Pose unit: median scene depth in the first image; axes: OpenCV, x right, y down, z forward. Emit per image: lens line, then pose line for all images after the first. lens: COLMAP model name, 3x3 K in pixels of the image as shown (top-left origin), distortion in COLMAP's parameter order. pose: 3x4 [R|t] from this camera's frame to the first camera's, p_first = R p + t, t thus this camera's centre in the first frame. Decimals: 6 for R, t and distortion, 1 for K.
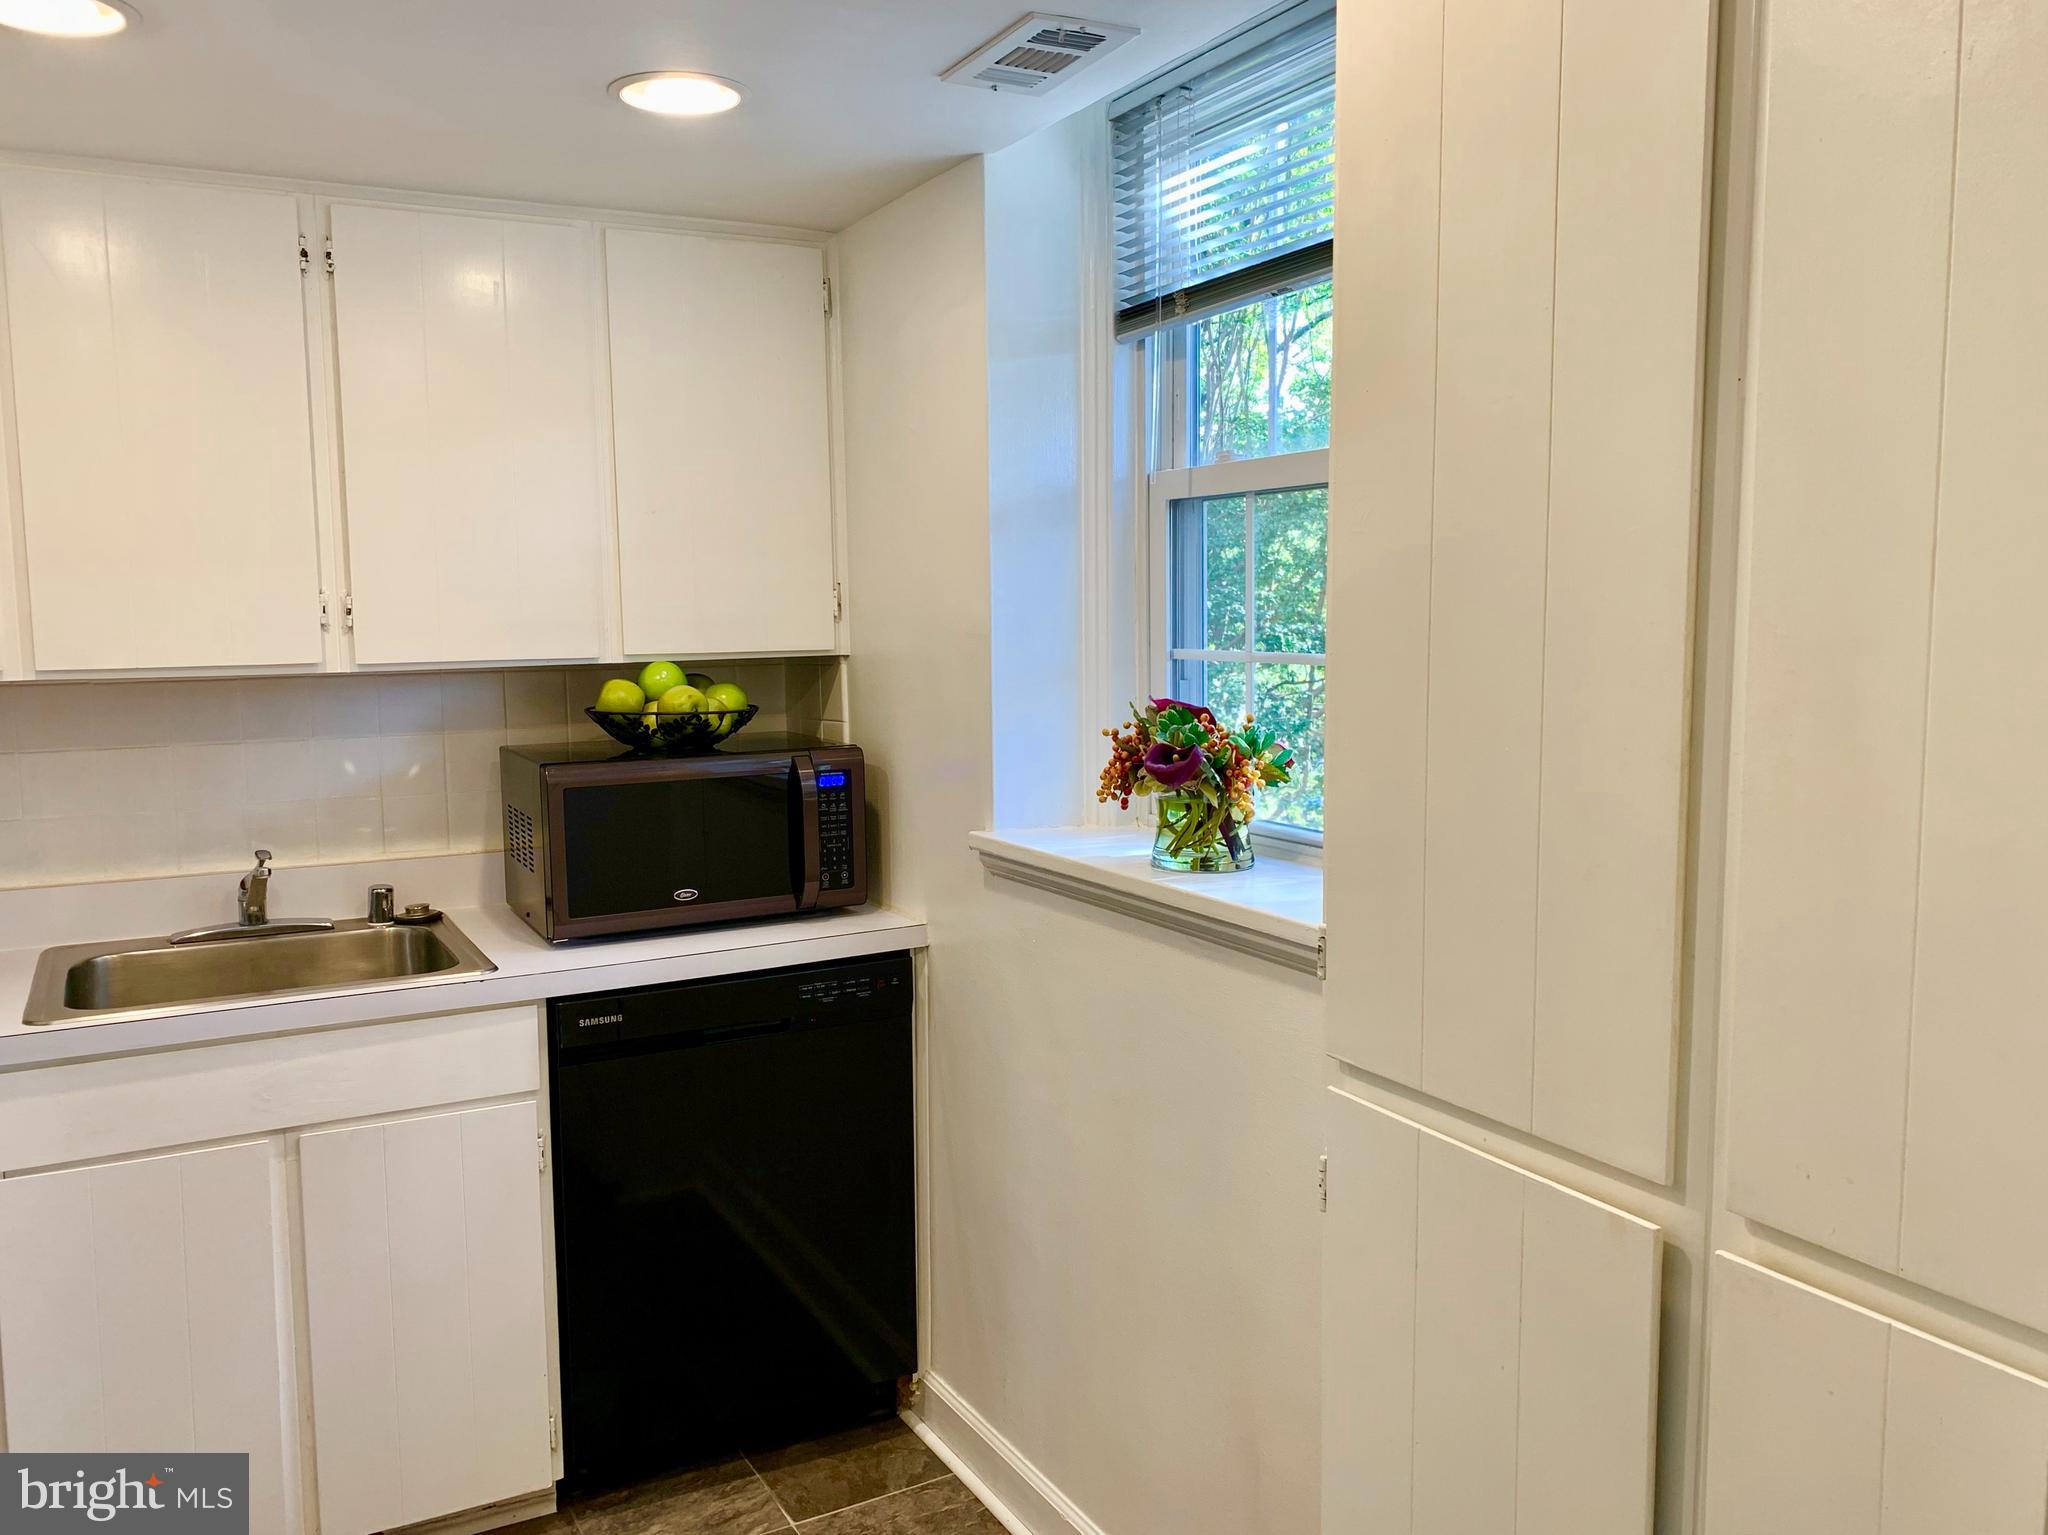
lens RADIAL K [[1585.6, 0, 1023.2], [0, 1585.6, 790.1], [0, 0, 1]] dist [0.071886, -0.192784]
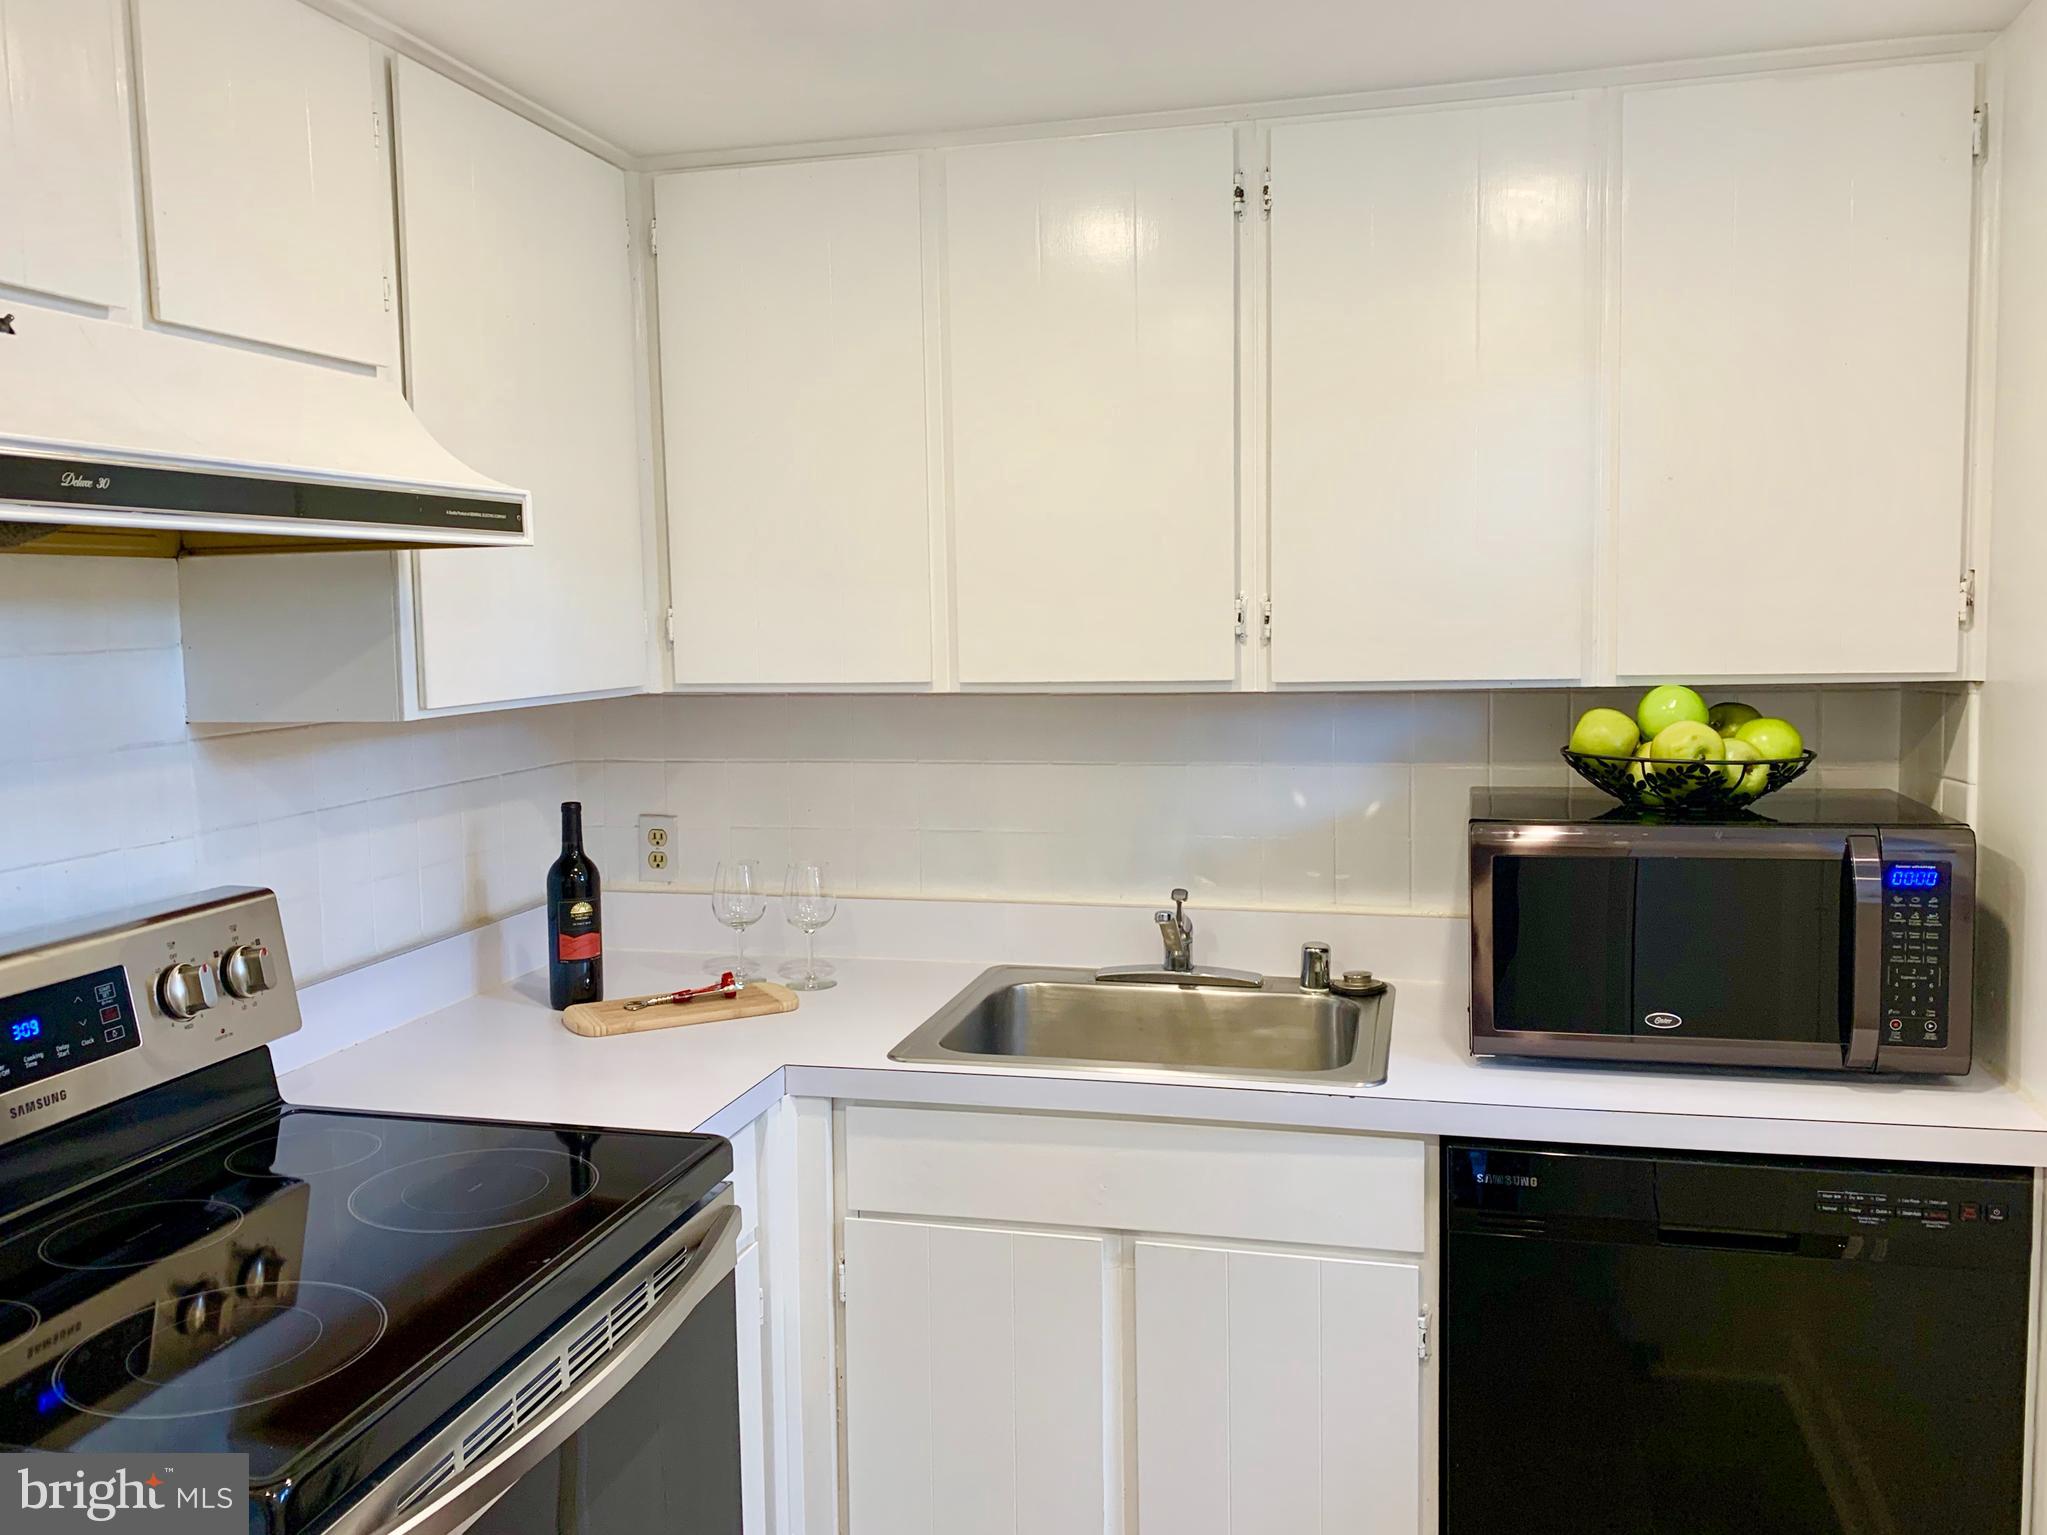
lens RADIAL K [[1666.4, 0, 1020.6], [0, 1666.4, 765.3], [0, 0, 1]] dist [0.066072, -0.096344]
pose [[0.737156, 0.060515, -0.673007, 0.072368], [-0.068784, 0.997528, 0.014355, -0.038077], [0.672212, 0.035711, 0.739497, 0.261407]]
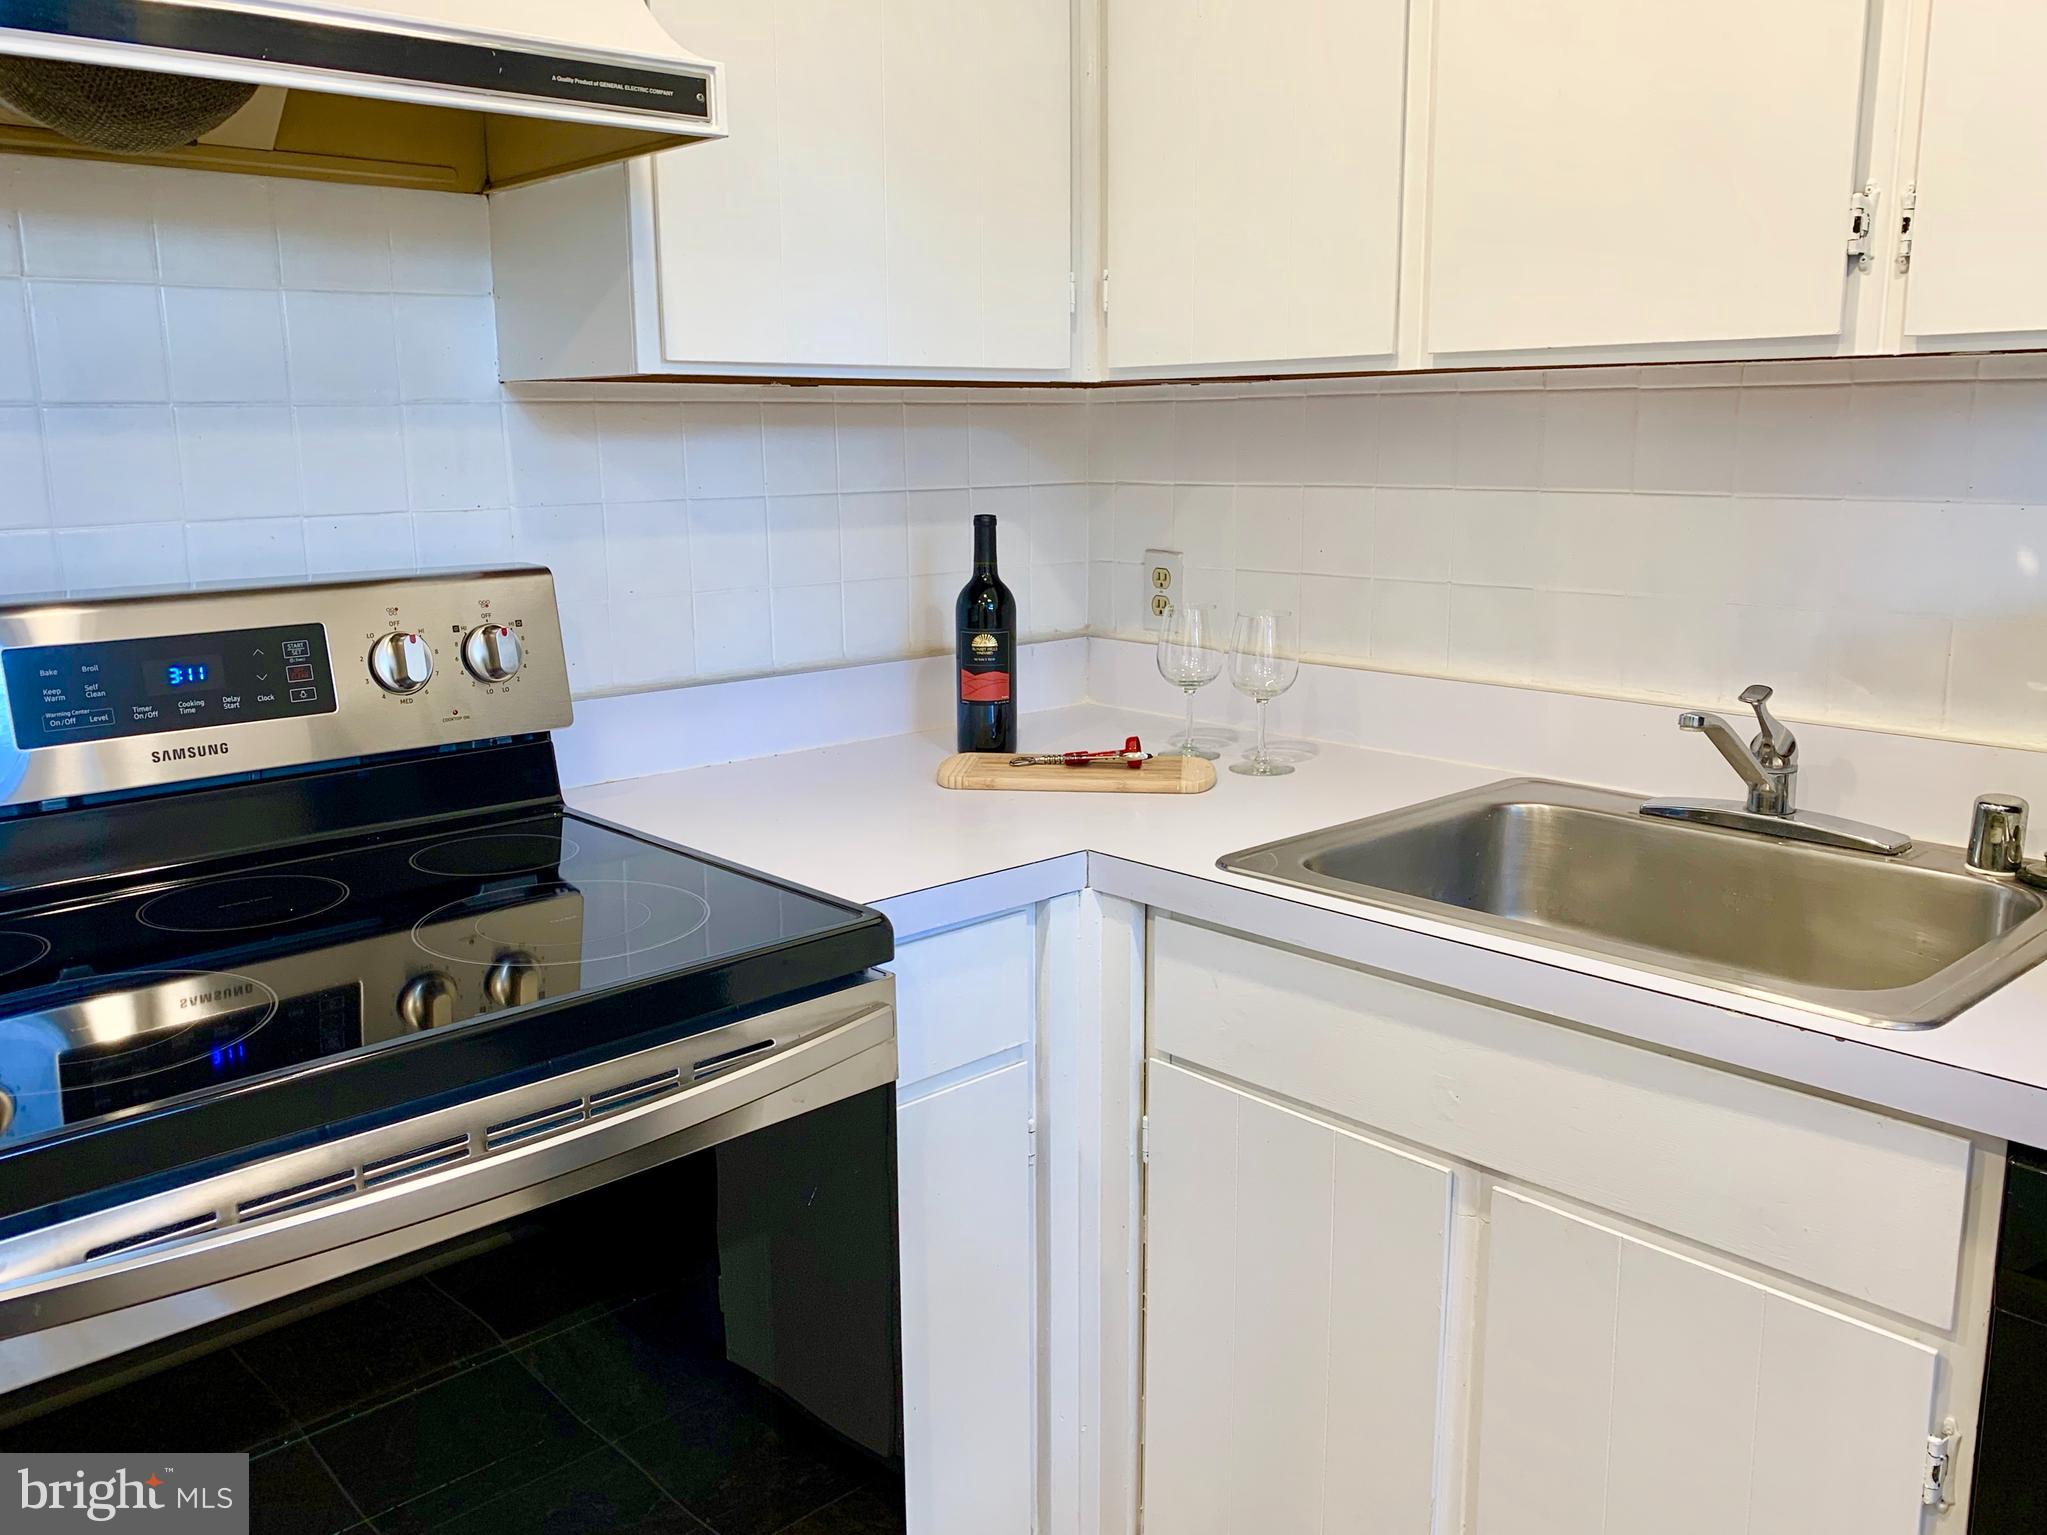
lens RADIAL K [[1694.9, 0, 1001.0], [0, 1694.9, 766.3], [0, 0, 1]] dist [0.059219, -0.101664]
pose [[0.241827, 0.197581, -0.949990, 0.036289], [-0.107054, 0.978505, 0.176260, -0.012139], [0.964396, 0.059076, 0.257781, 0.592589]]
